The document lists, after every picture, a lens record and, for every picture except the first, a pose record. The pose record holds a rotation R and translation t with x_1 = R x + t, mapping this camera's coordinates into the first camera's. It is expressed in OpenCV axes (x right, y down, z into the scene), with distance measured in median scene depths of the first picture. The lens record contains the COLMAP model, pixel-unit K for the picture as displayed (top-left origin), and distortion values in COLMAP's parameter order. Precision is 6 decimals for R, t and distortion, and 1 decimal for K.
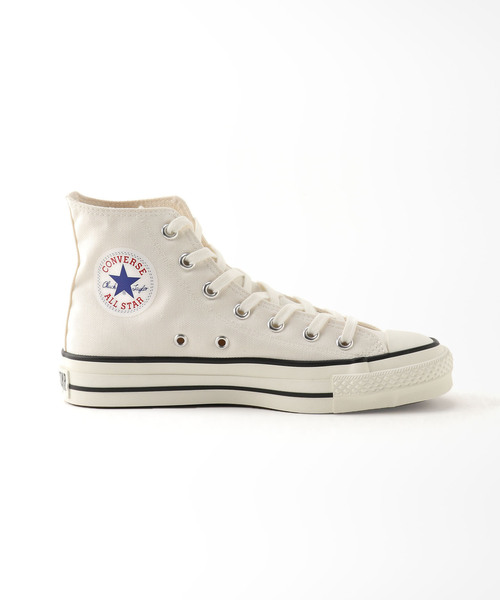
lens RADIAL K [[1500.0, 0, 249.9], [0, 1500.0, 299.7], [0, 0, 1]] dist [-0.476070, 0.000000]
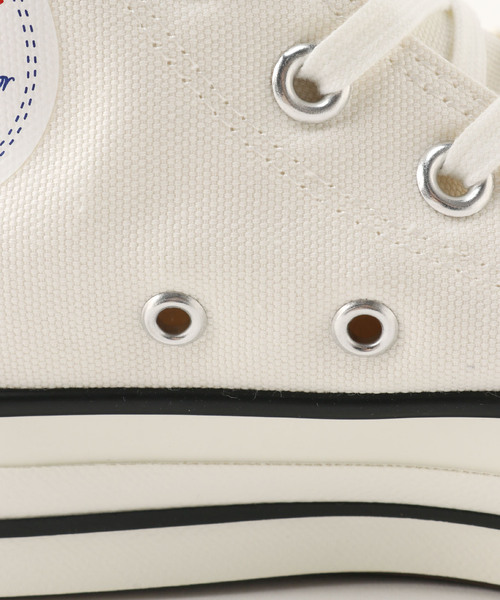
lens RADIAL K [[2013.5, 0, 250.7], [0, 2013.5, 299.9], [0, 0, 1]] dist [-0.061517, 0.000000]
pose [[0.999606, -0.007065, -0.027148, -0.026992], [0.011099, 0.988405, 0.151433, -0.019289], [0.025763, -0.151675, 0.988095, 0.711271]]
